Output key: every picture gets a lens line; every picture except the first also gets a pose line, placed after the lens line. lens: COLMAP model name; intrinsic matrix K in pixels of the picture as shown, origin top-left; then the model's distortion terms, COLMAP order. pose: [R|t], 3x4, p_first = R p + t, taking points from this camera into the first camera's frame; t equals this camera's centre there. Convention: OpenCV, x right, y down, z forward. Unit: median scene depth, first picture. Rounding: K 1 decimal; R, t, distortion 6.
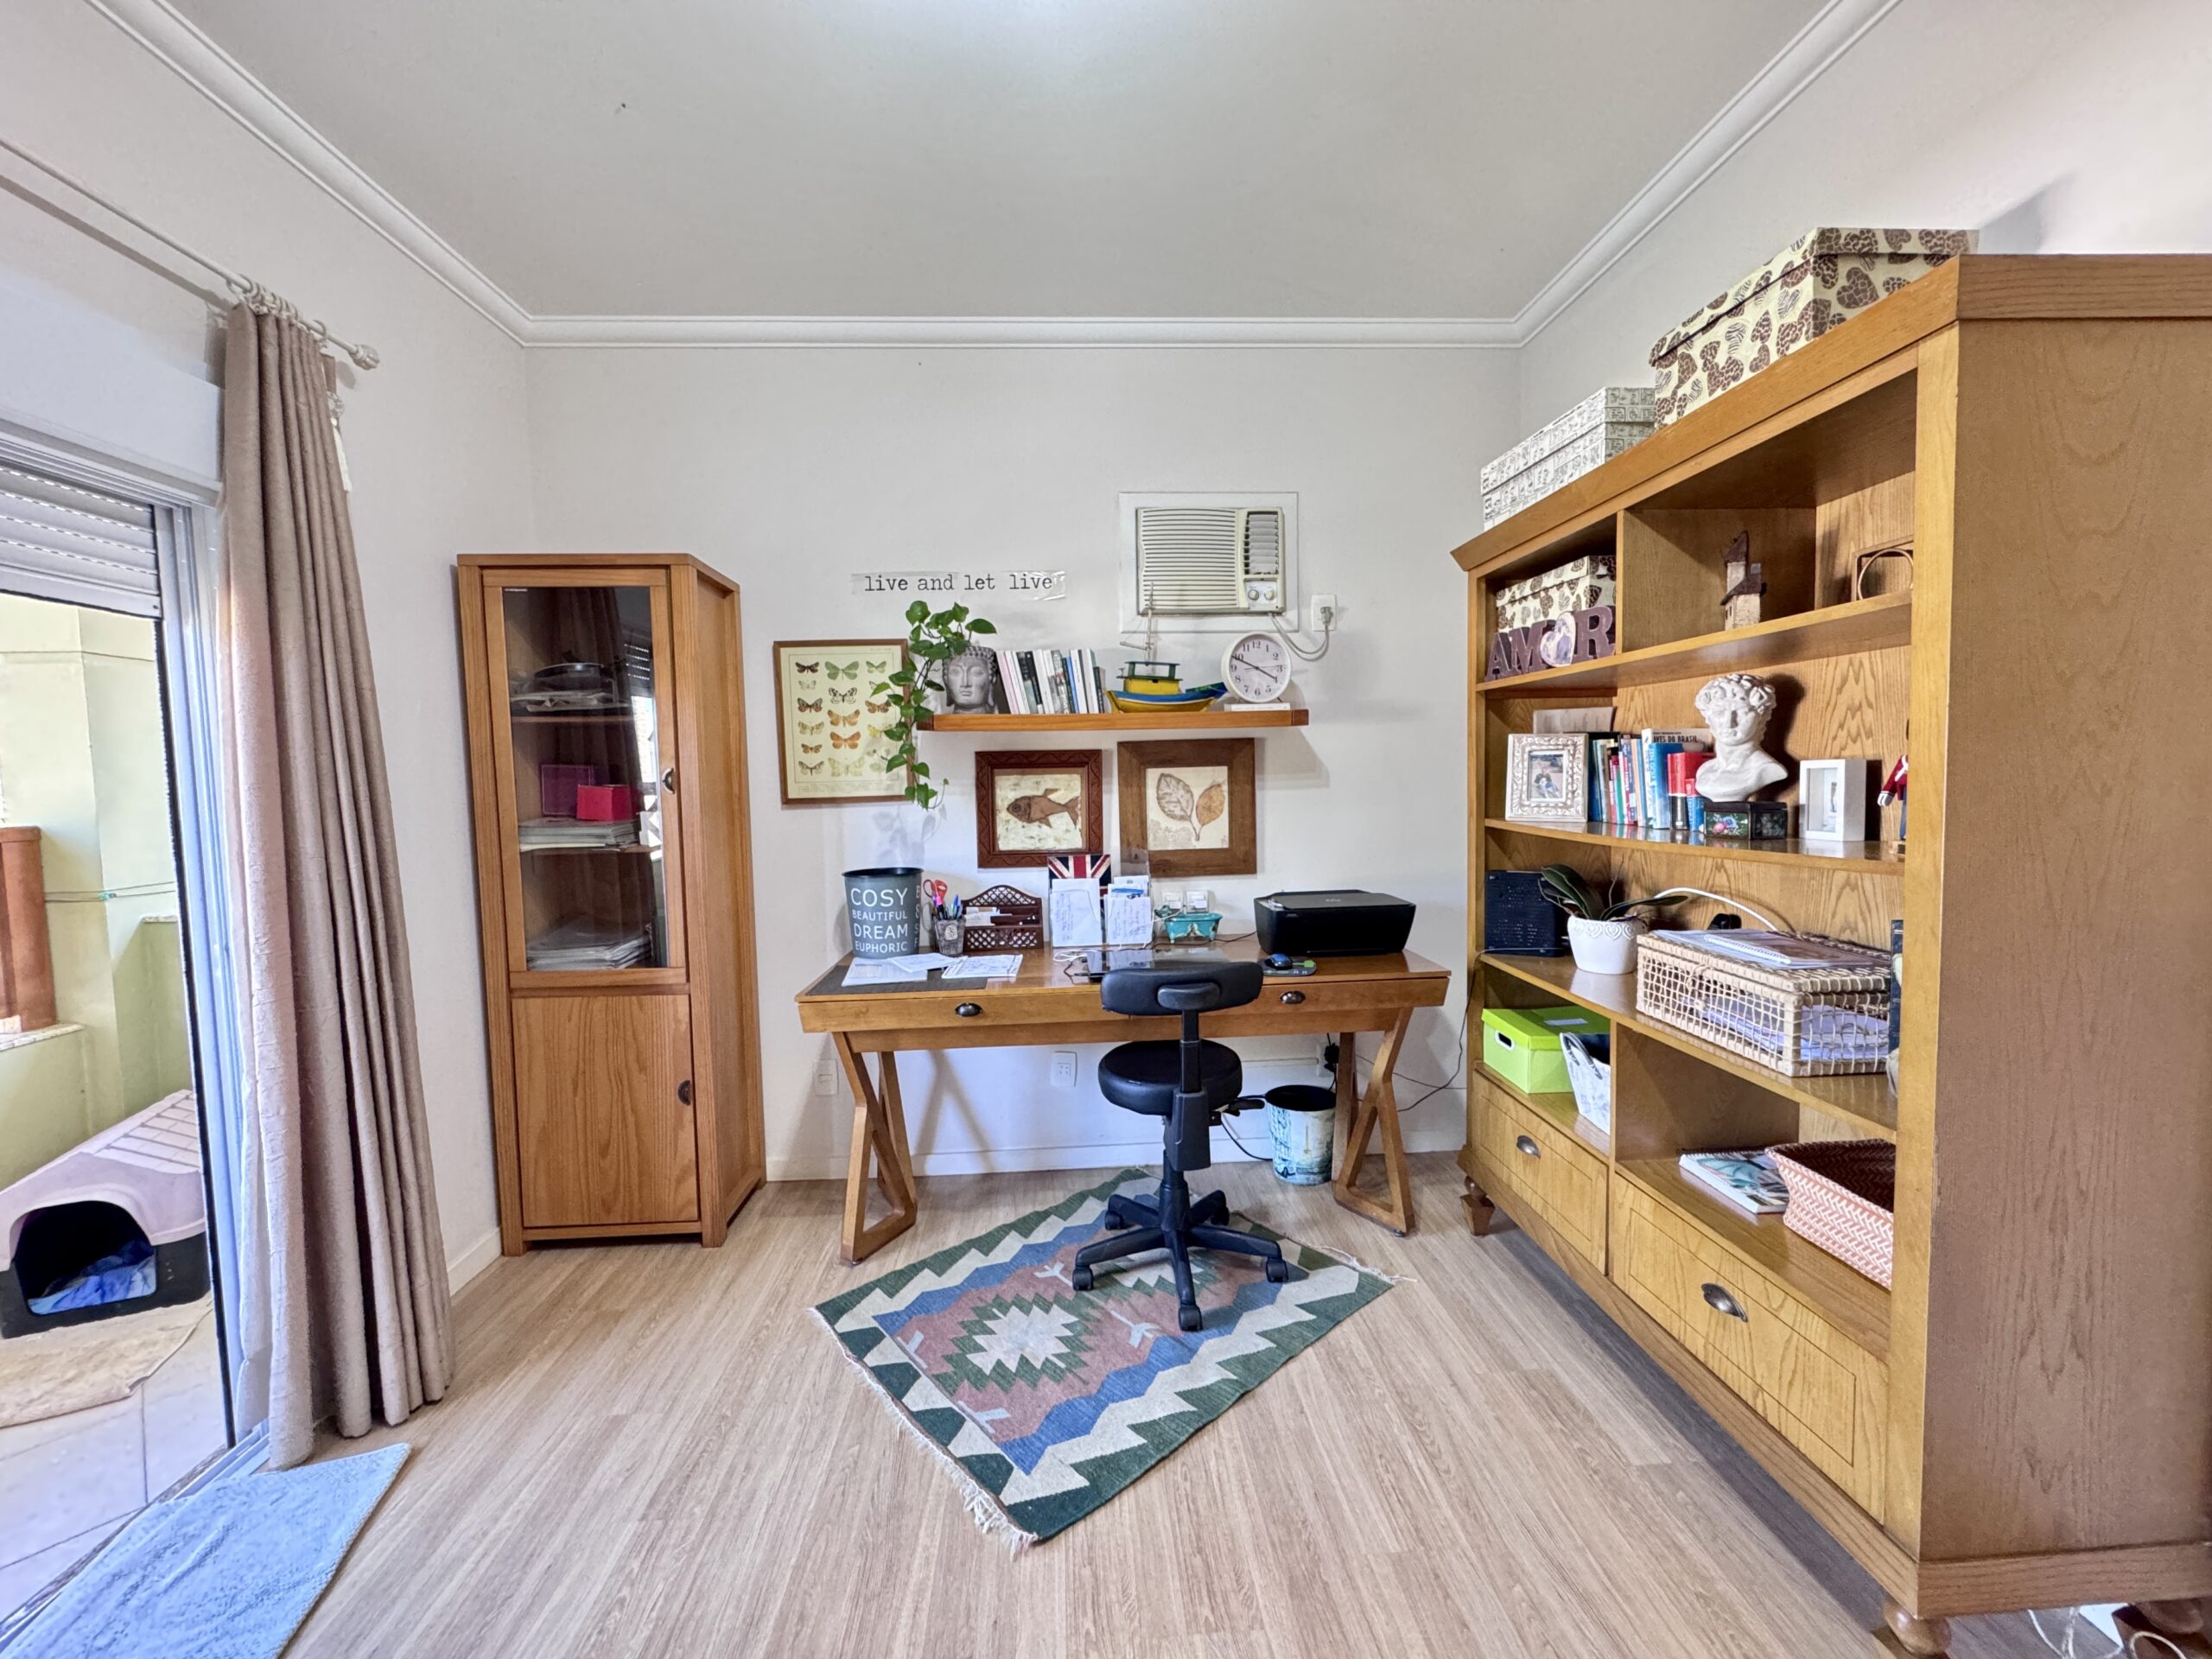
lens RADIAL K [[887.8, 0, 1106.1], [0, 887.8, 826.3], [0, 0, 1]] dist [-0.001975, -0.000145]
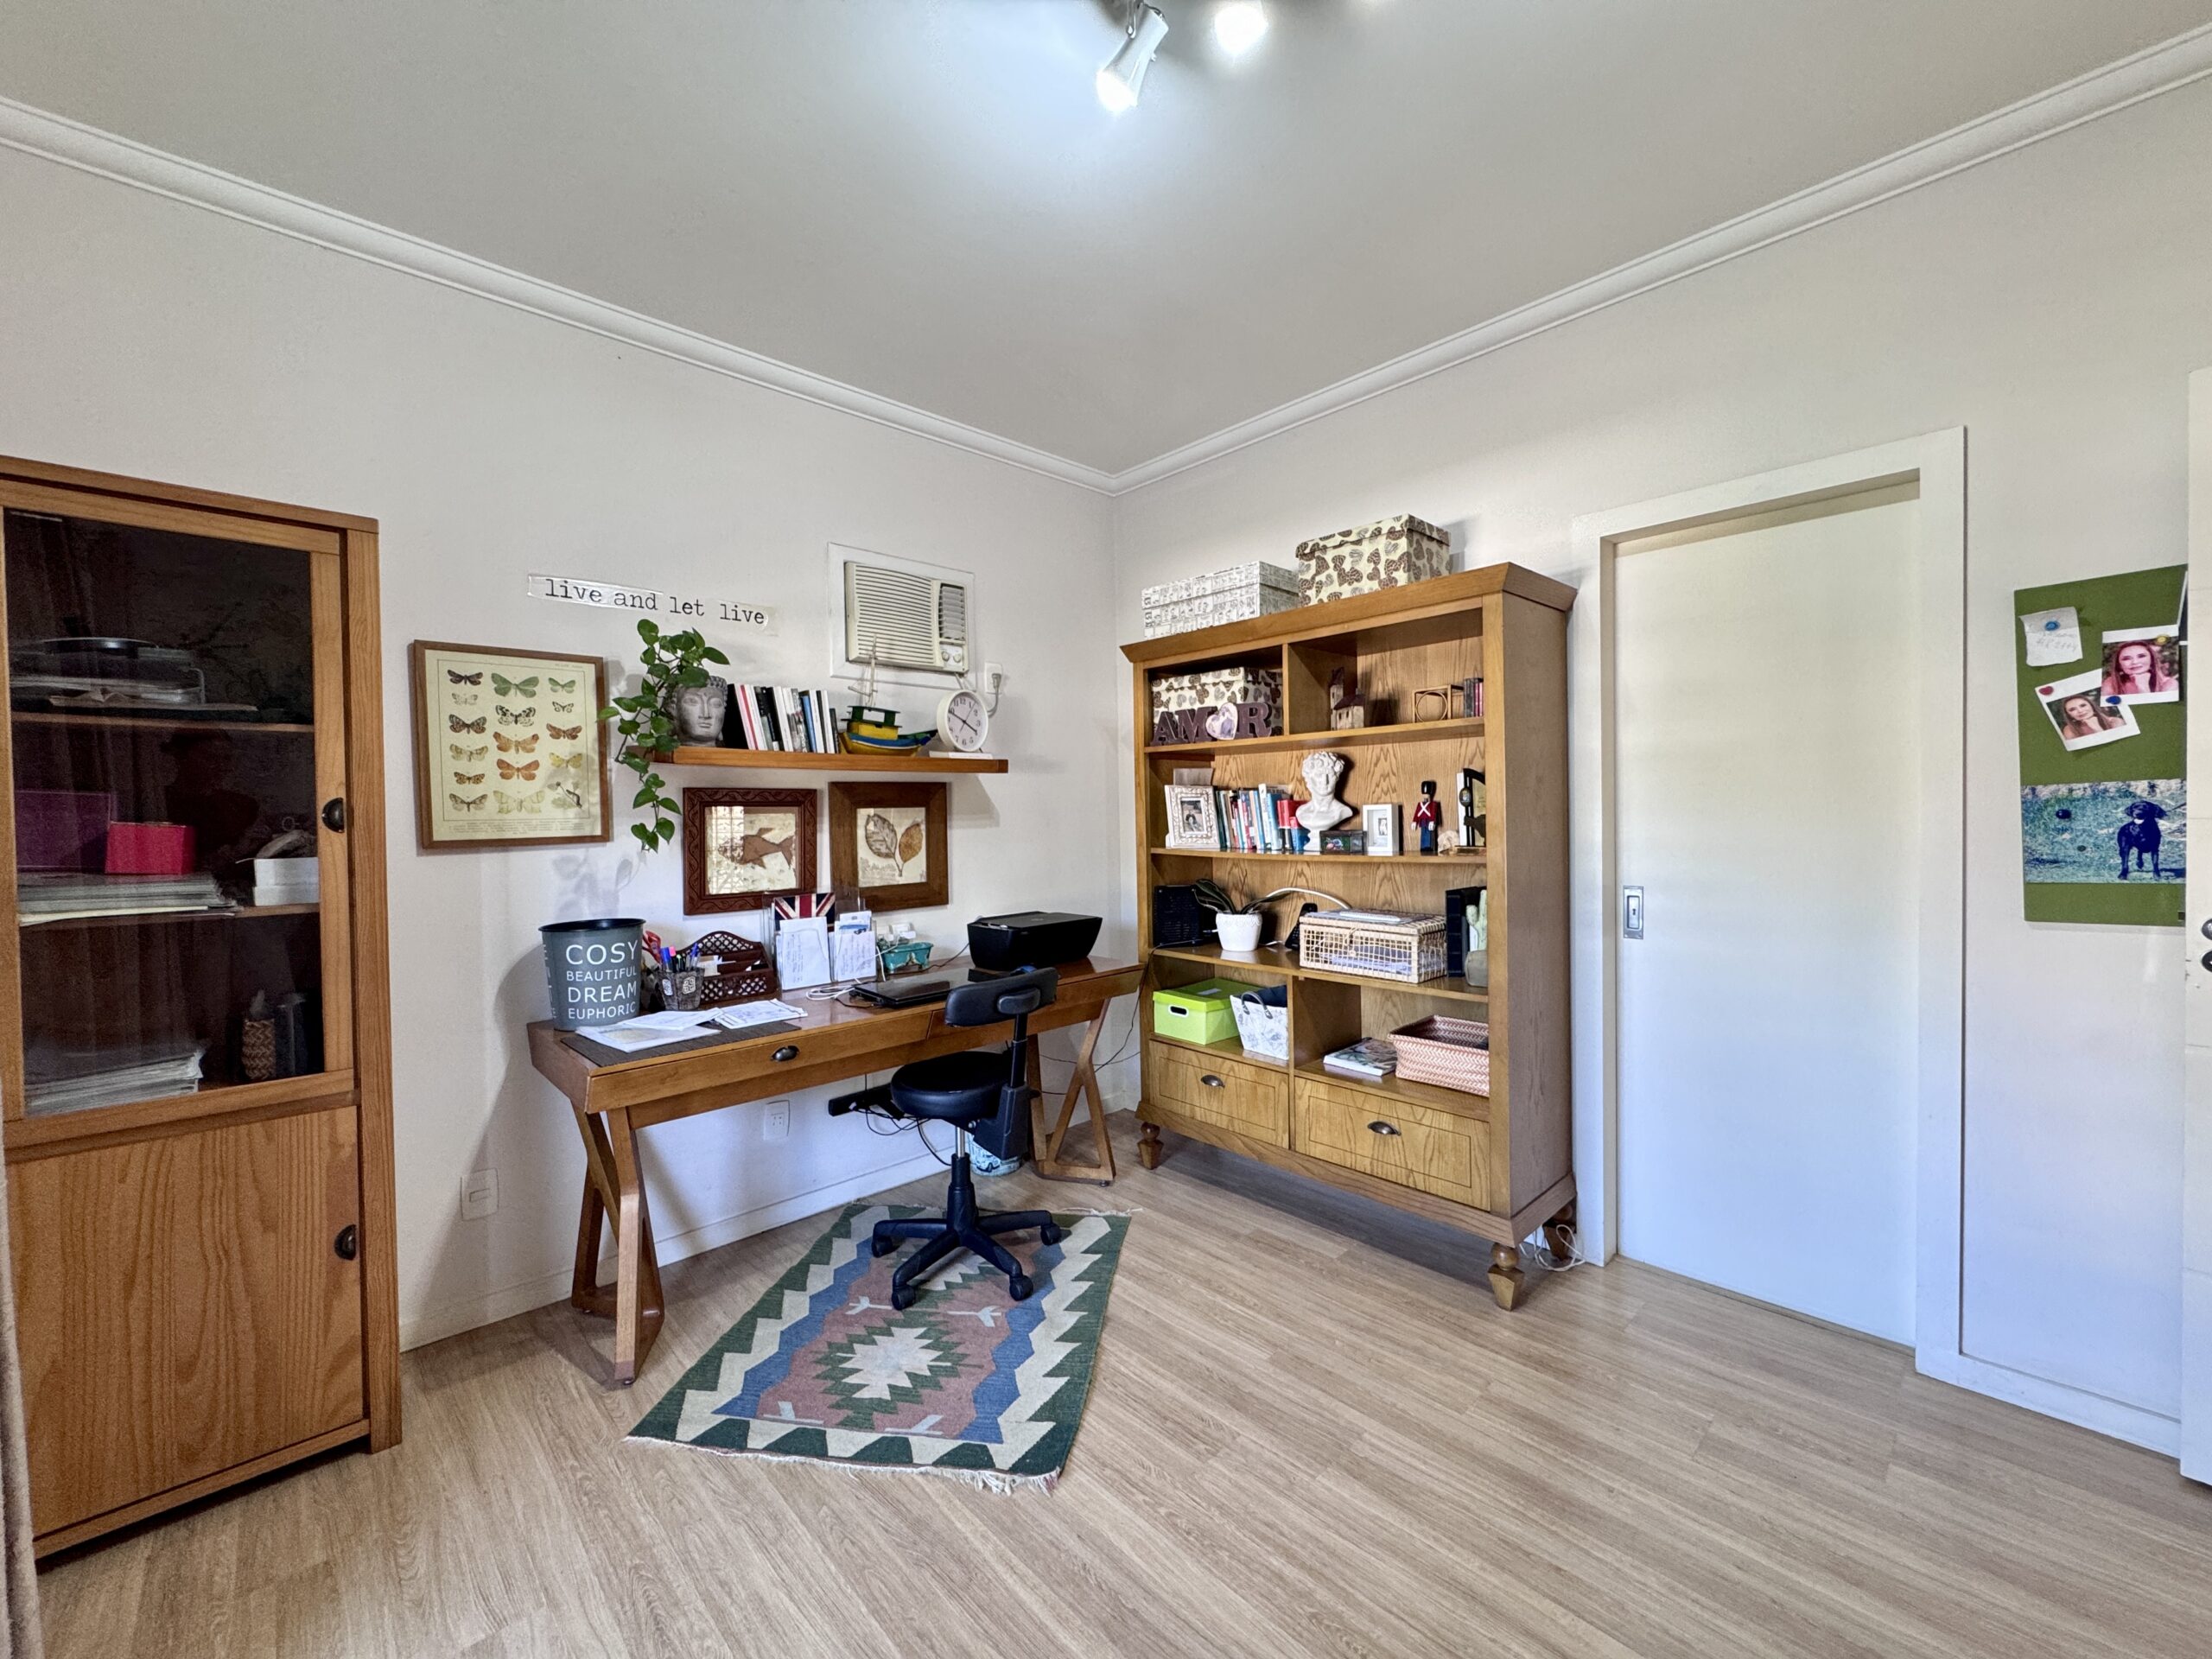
lens RADIAL K [[887.8, 0, 1111.7], [0, 887.8, 825.0], [0, 0, 1]] dist [-0.001975, -0.000145]
pose [[0.760776, -0.000014, 0.649015, -0.495513], [0.038631, 0.998228, -0.045262, 0.015653], [-0.647864, 0.059507, 0.759428, 0.023155]]
